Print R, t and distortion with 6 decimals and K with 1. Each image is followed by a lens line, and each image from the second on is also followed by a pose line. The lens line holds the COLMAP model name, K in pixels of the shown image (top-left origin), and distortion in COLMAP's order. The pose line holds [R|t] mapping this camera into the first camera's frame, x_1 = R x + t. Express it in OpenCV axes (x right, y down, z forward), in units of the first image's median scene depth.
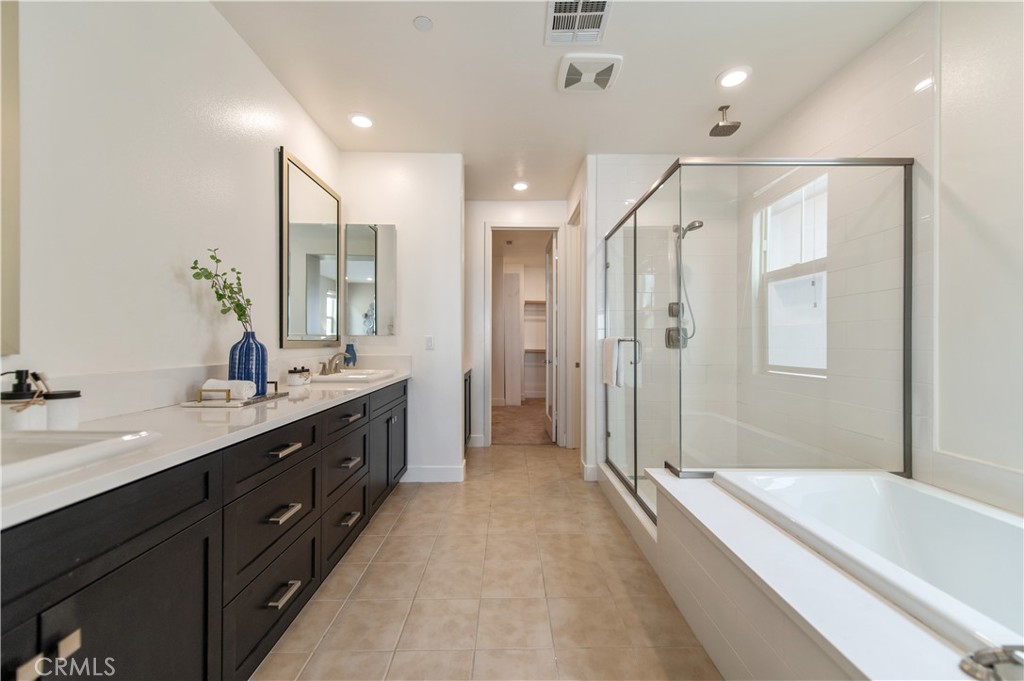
lens RADIAL K [[397.7, 0, 513.6], [0, 397.7, 344.4], [0, 0, 1]] dist [0.014028, -0.004283]
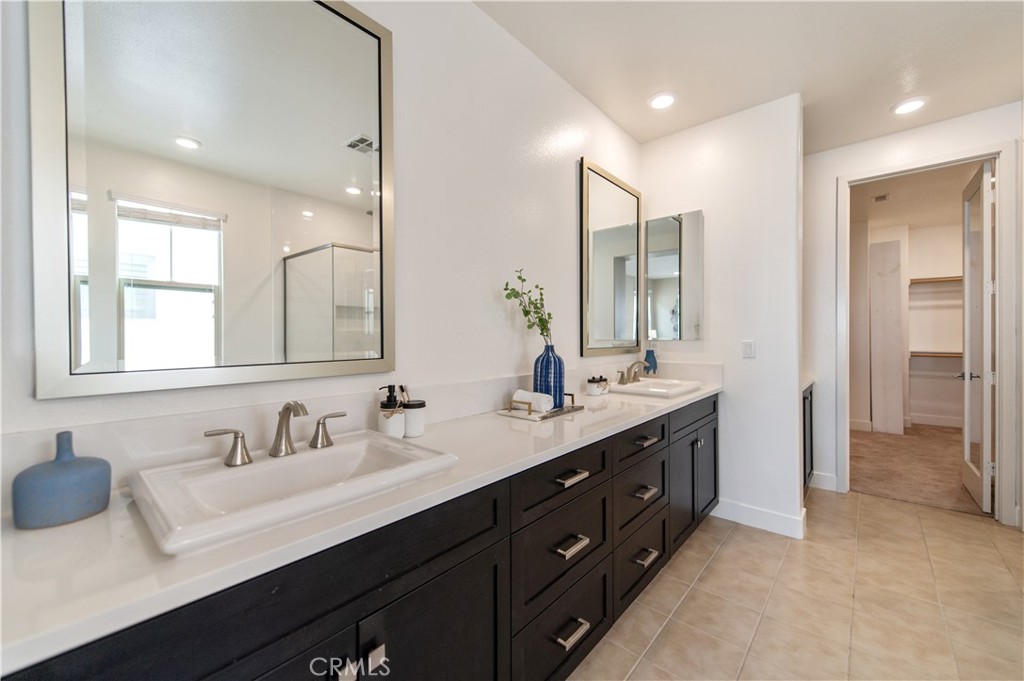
lens RADIAL K [[397.7, 0, 513.5], [0, 397.7, 339.5], [0, 0, 1]] dist [0.014028, -0.004283]
pose [[0.737606, -0.002115, -0.675228, -0.024033], [0.004351, 0.999989, 0.001620, -0.031885], [0.675217, -0.004132, 0.737608, 0.119996]]
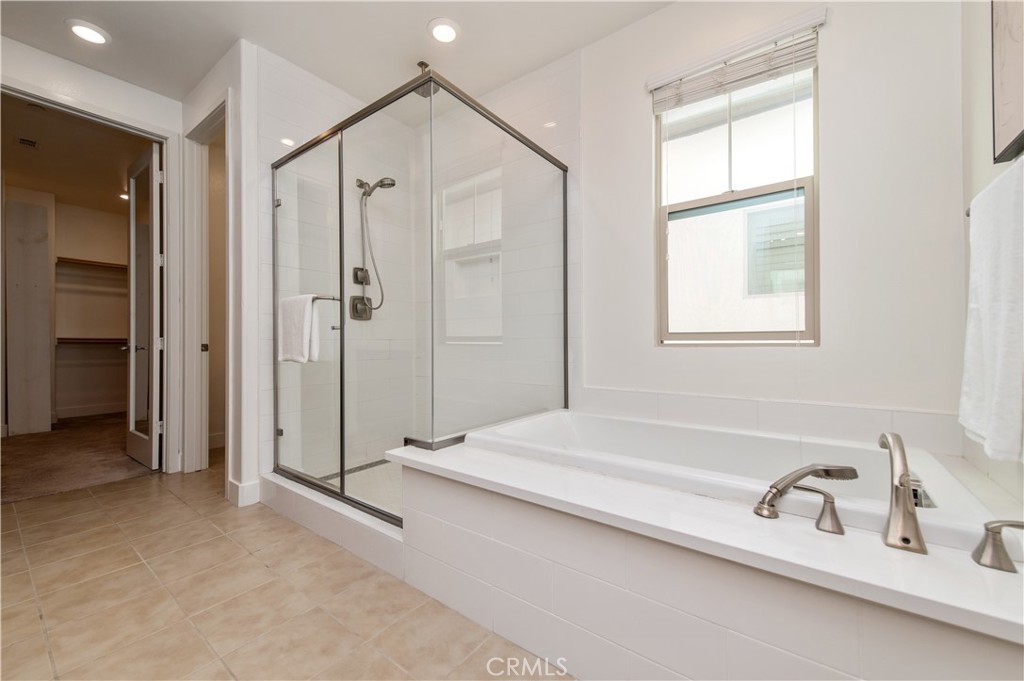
lens RADIAL K [[397.7, 0, 509.3], [0, 397.7, 342.1], [0, 0, 1]] dist [0.014028, -0.004283]
pose [[0.609461, 0.000394, 0.792816, -0.104059], [0.007568, 0.999951, -0.006315, 0.078193], [-0.792780, 0.009849, 0.609428, 0.249267]]
